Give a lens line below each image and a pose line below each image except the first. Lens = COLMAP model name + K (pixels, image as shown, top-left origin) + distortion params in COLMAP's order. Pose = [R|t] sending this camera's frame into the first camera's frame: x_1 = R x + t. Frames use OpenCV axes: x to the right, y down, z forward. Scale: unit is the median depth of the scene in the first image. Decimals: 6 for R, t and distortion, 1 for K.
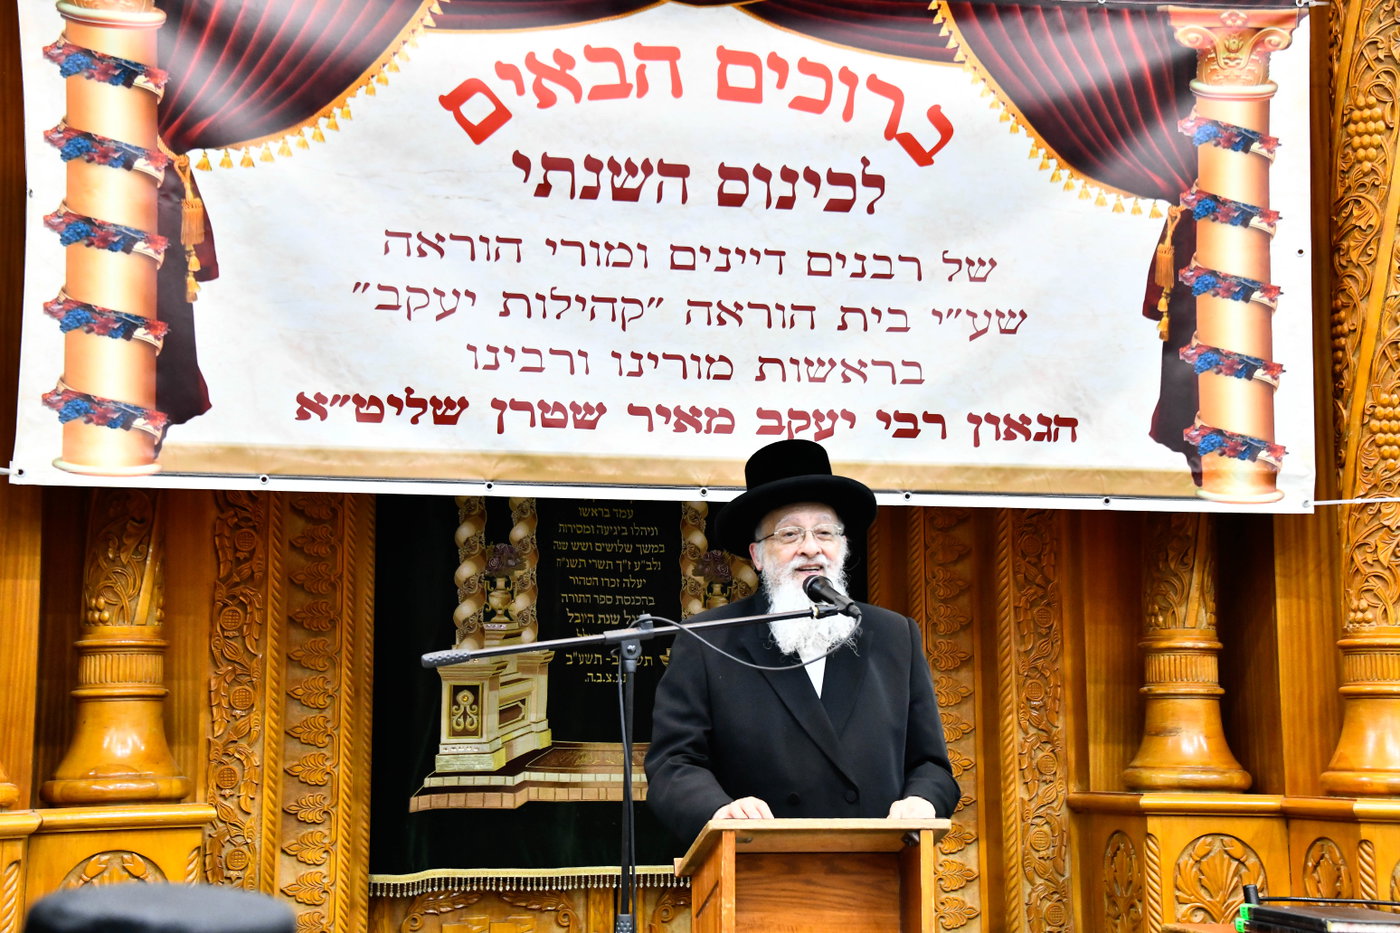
lens RADIAL K [[2510.2, 0, 693.4], [0, 2510.2, 471.7], [0, 0, 1]] dist [0.452564, 0.414812]
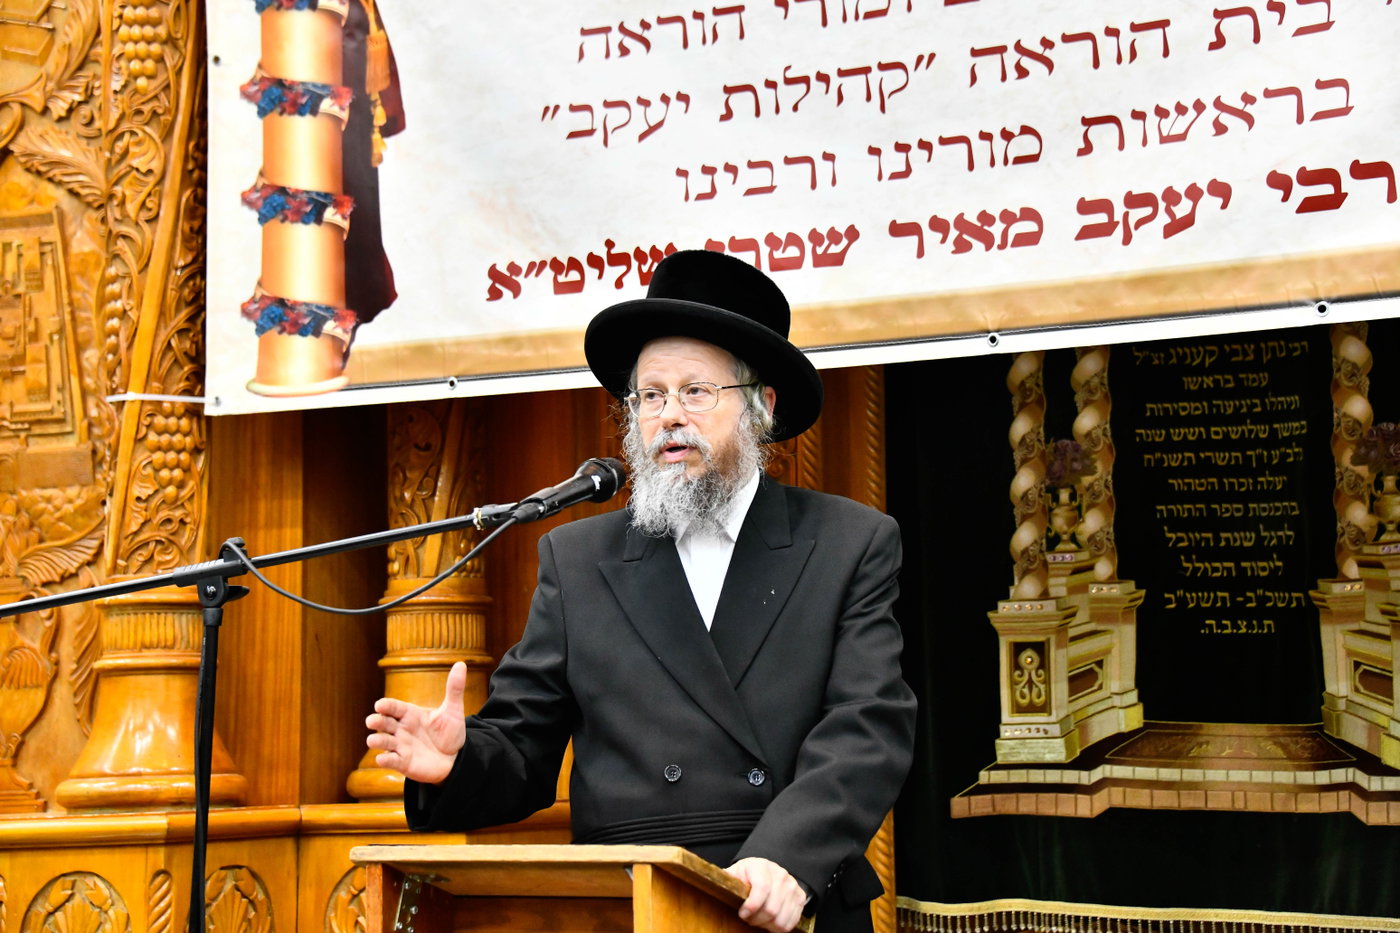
lens RADIAL K [[2822.3, 0, 701.1], [0, 2822.3, 457.2], [0, 0, 1]] dist [0.504522, 1.137701]
pose [[0.734869, -0.074938, -0.674056, 0.432585], [0.085490, 0.996184, -0.017548, 0.043737], [0.672799, -0.044730, 0.738472, 0.391985]]
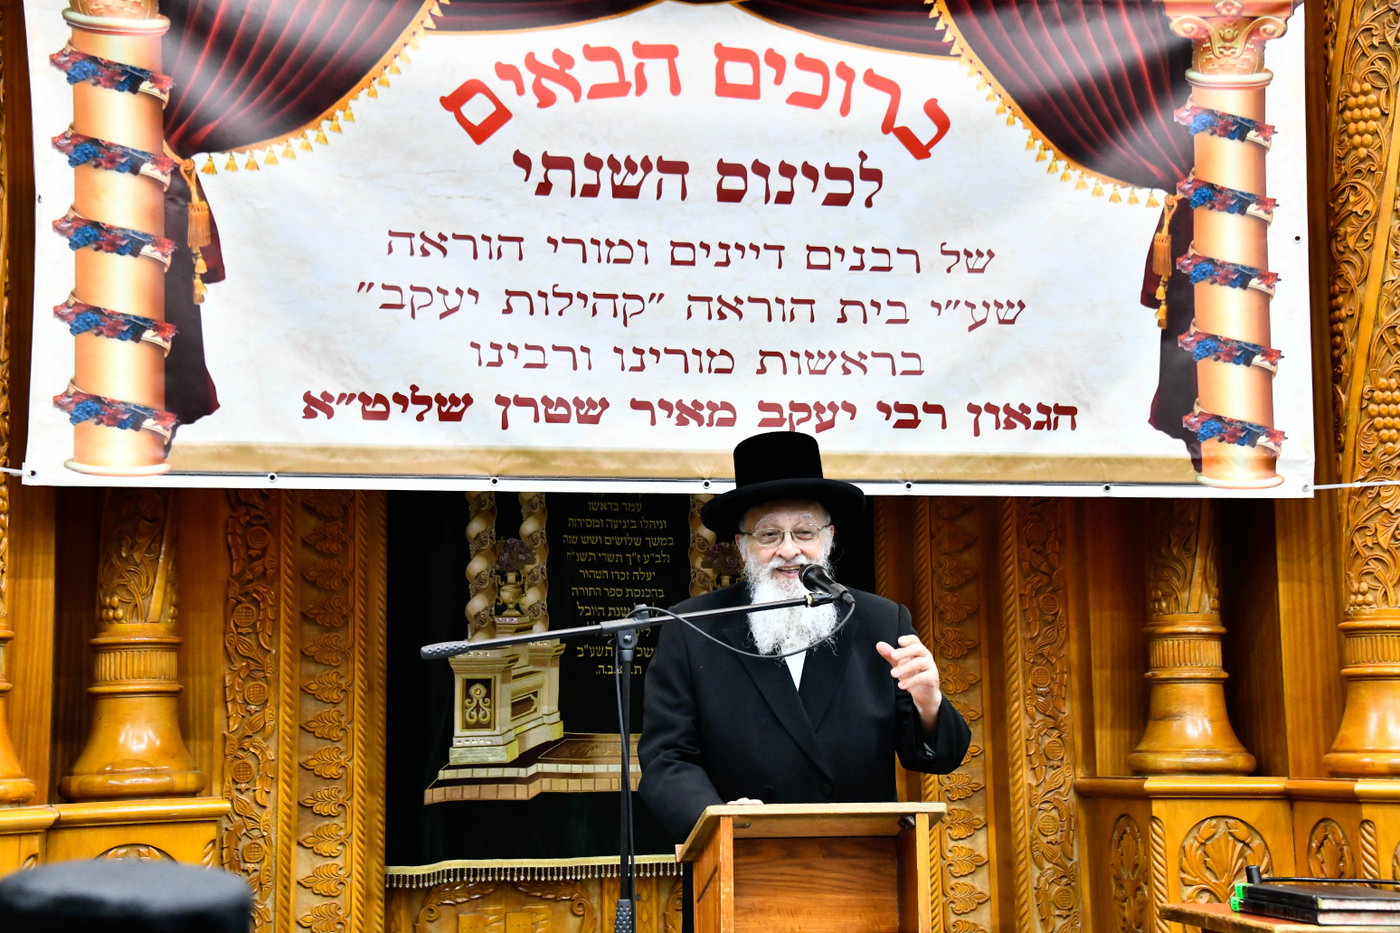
lens RADIAL K [[2510.2, 0, 693.4], [0, 2510.2, 471.7], [0, 0, 1]] dist [0.452564, 0.414812]
pose [[0.999815, -0.013171, -0.014003, 0.012770], [0.013196, 0.999911, 0.001722, 0.001085], [0.013979, -0.001906, 0.999900, -0.011968]]
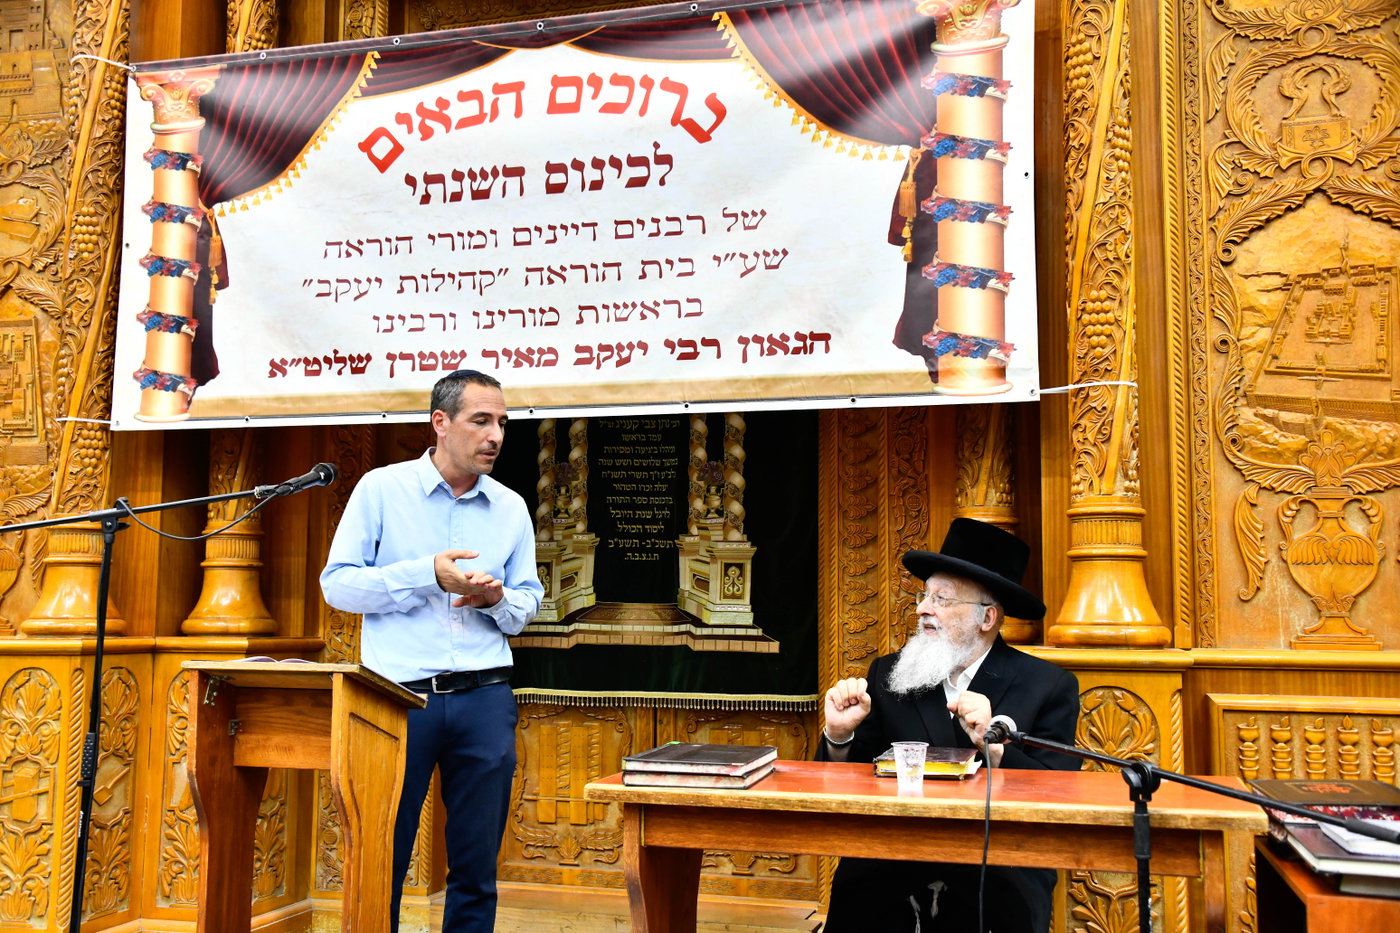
lens RADIAL K [[1399.3, 0, 700.0], [0, 1399.3, 466.5], [0, 0, 1]] dist [0.004031, 0.117713]
pose [[0.868916, -0.041437, -0.493223, 0.426910], [0.045281, 0.998966, -0.004155, 0.042288], [0.492885, -0.018723, 0.869893, 0.398880]]
